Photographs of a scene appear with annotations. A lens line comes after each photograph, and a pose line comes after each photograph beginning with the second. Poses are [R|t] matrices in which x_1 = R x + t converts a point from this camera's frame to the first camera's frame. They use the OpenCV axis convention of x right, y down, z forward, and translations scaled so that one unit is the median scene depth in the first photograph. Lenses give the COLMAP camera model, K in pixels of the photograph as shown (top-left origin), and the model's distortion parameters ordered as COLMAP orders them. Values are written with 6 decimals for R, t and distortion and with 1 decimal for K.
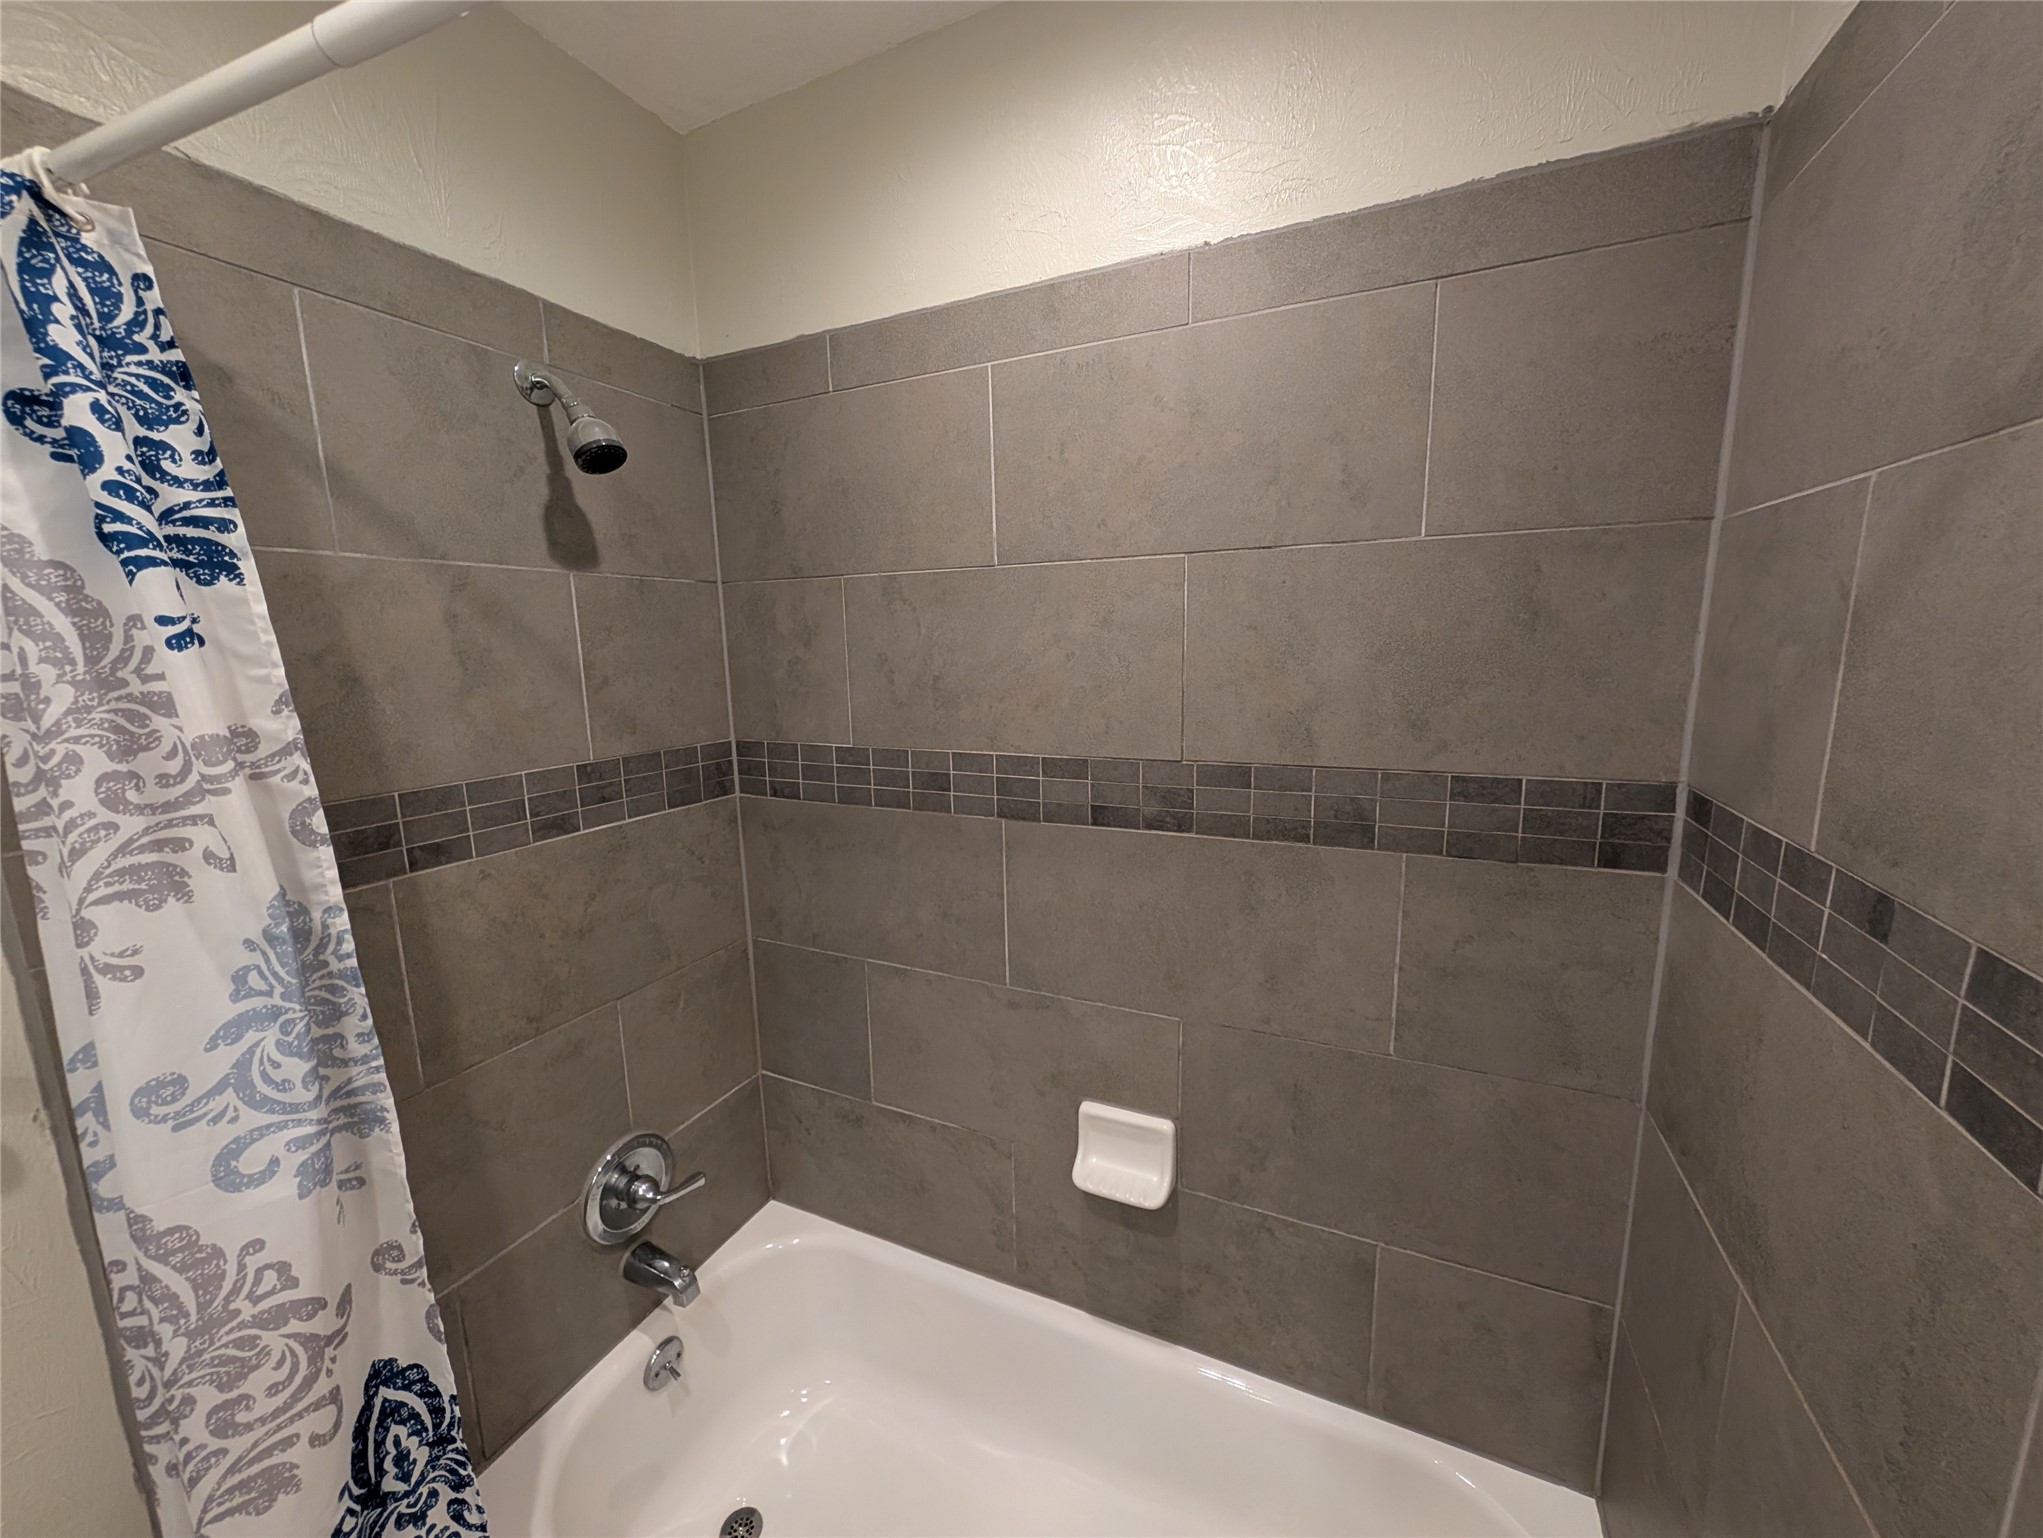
lens RADIAL K [[774.5, 0, 1018.2], [0, 774.5, 765.9], [0, 0, 1]] dist [-0.000666, 0.000238]
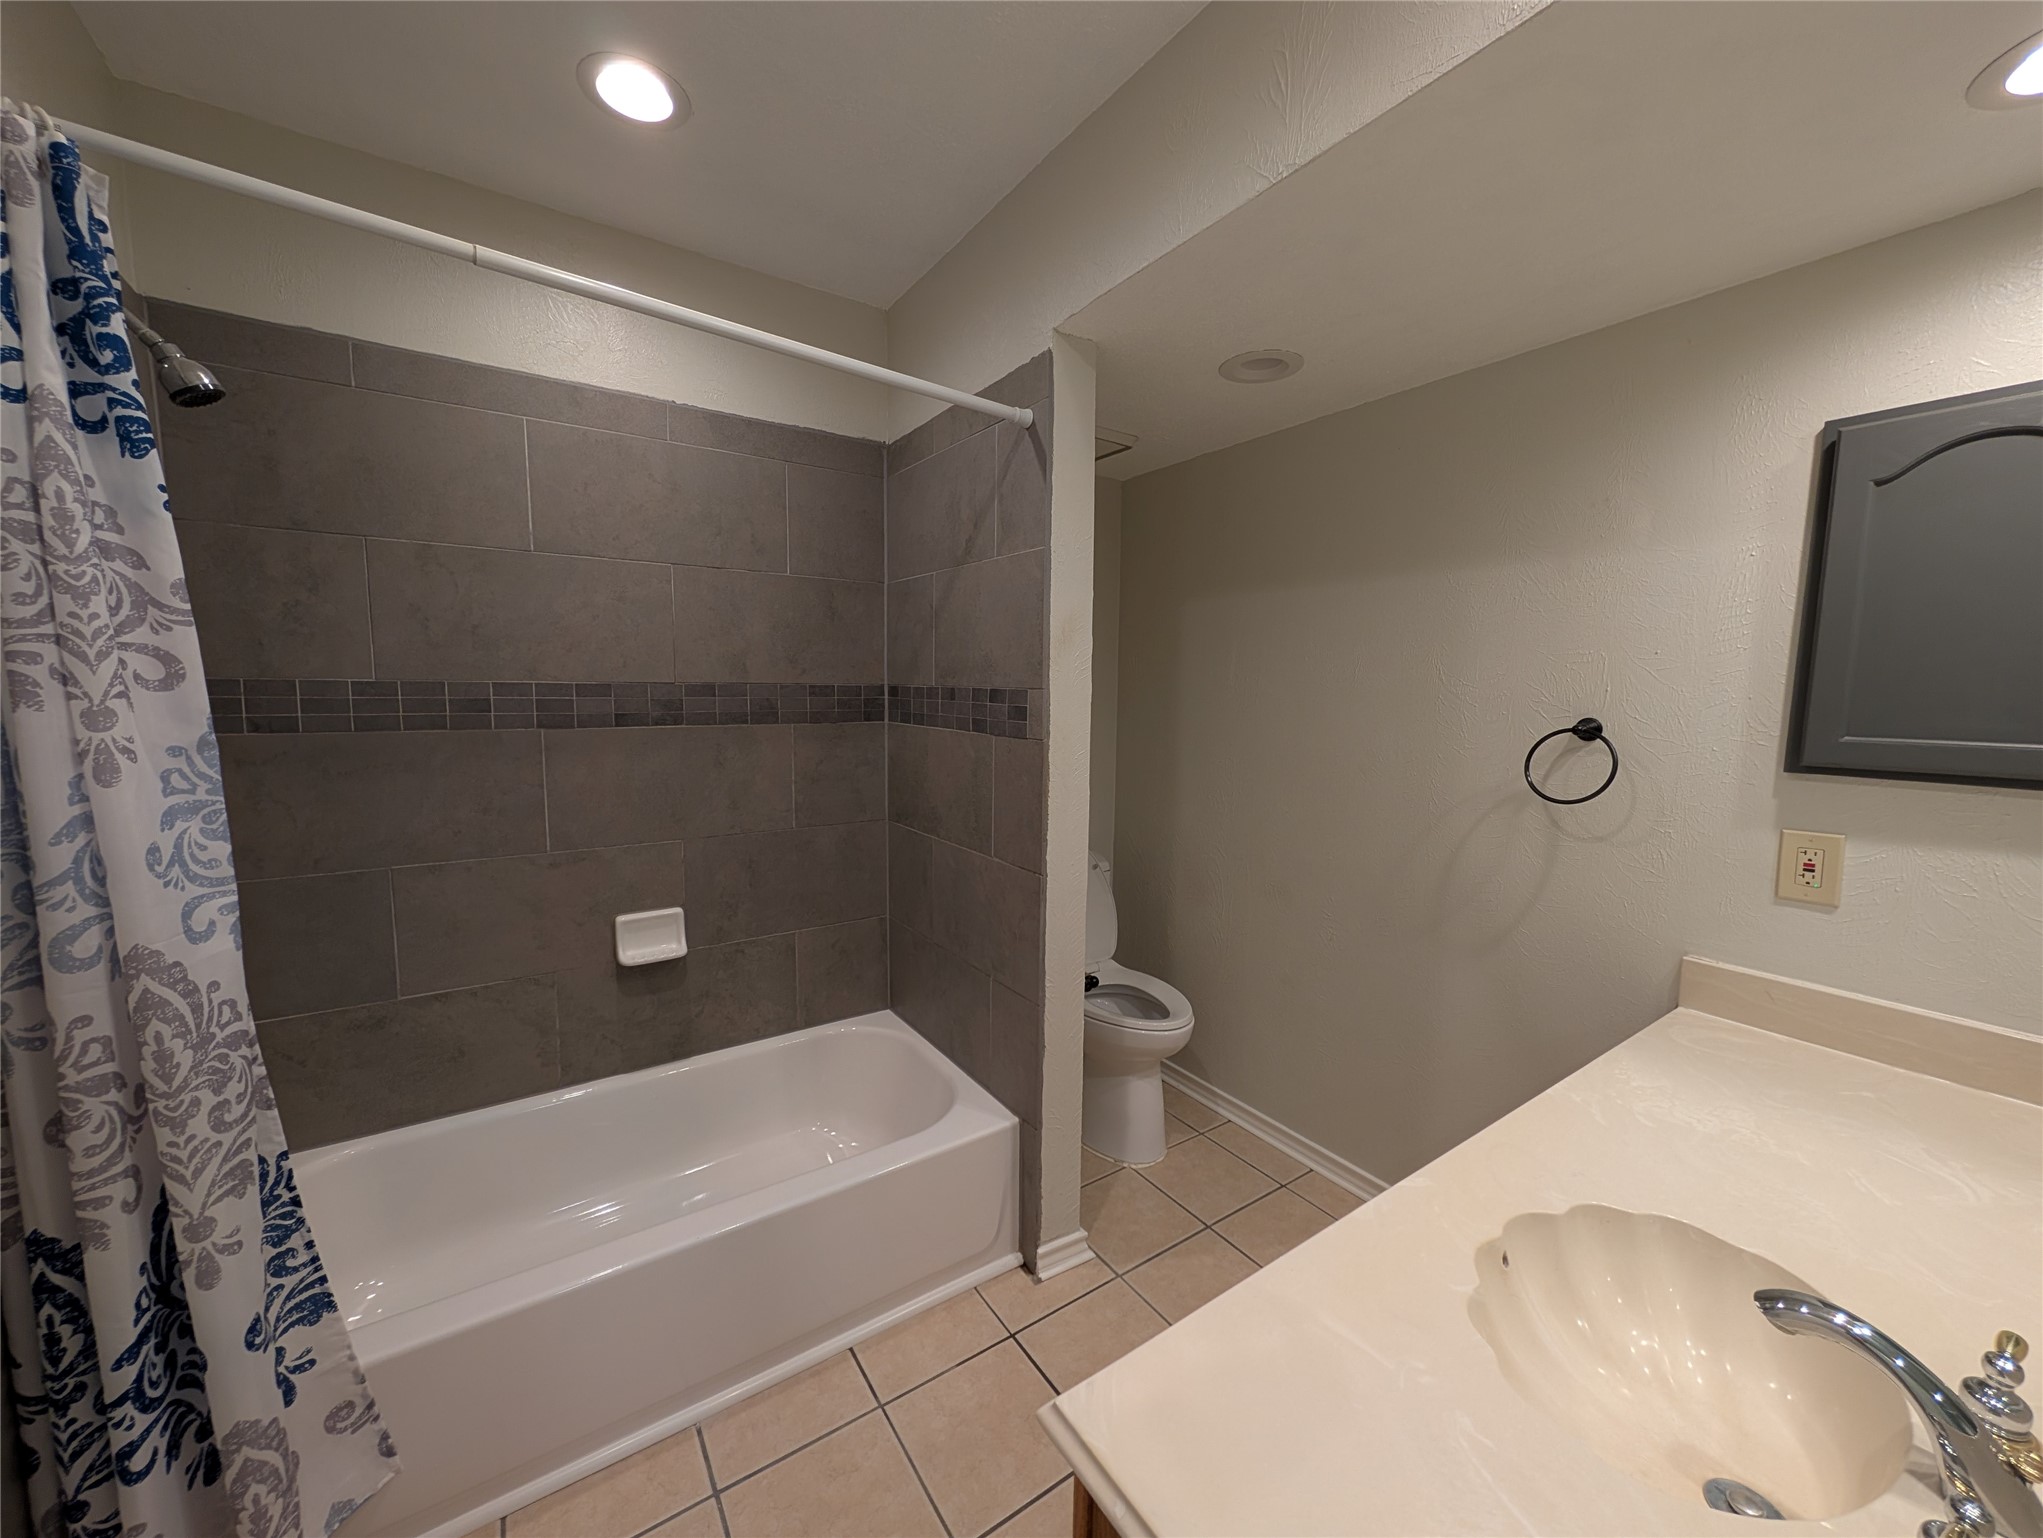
lens RADIAL K [[774.5, 0, 1022.5], [0, 774.5, 769.7], [0, 0, 1]] dist [-0.000666, 0.000238]
pose [[0.507278, -0.065377, 0.859299, -1.039354], [0.123247, 0.992372, 0.002744, 0.322448], [-0.852924, 0.104514, 0.511466, -0.613301]]
